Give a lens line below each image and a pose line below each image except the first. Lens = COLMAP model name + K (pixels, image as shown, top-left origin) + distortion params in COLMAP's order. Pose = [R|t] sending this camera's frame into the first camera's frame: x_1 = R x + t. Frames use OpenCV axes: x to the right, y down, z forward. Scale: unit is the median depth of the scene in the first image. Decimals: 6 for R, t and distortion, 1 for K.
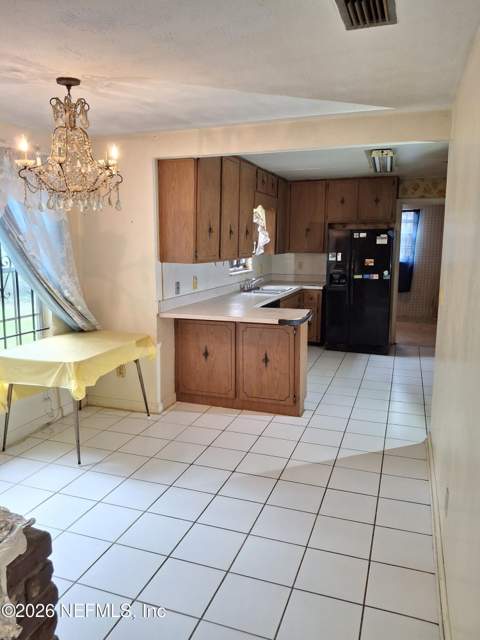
lens RADIAL K [[464.6, 0, 240.0], [0, 464.6, 320.0], [0, 0, 1]] dist [0.088280, -0.184096]
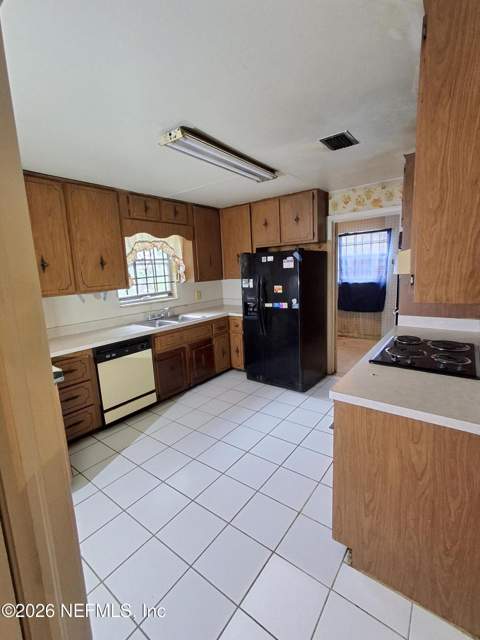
lens RADIAL K [[292.4, 0, 240.0], [0, 292.4, 320.0], [0, 0, 1]] dist [0.000089, 0.000091]
pose [[0.950715, 0.010706, -0.309880, 0.378596], [-0.006442, 0.999870, 0.014782, -0.072441], [0.309998, -0.012057, 0.950661, 0.449127]]
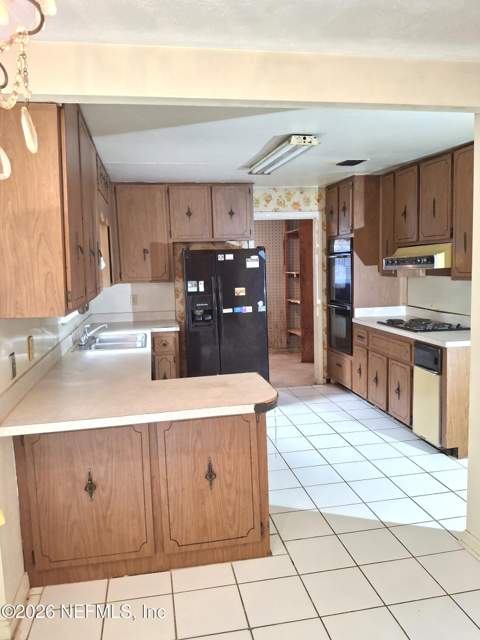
lens RADIAL K [[482.4, 0, 239.0], [0, 482.4, 334.4], [0, 0, 1]] dist [0.131156, -0.210069]
pose [[0.865484, -0.100097, 0.490835, -0.127370], [0.111414, 0.993755, 0.006204, -0.057165], [-0.488390, 0.049317, 0.871231, 0.299733]]
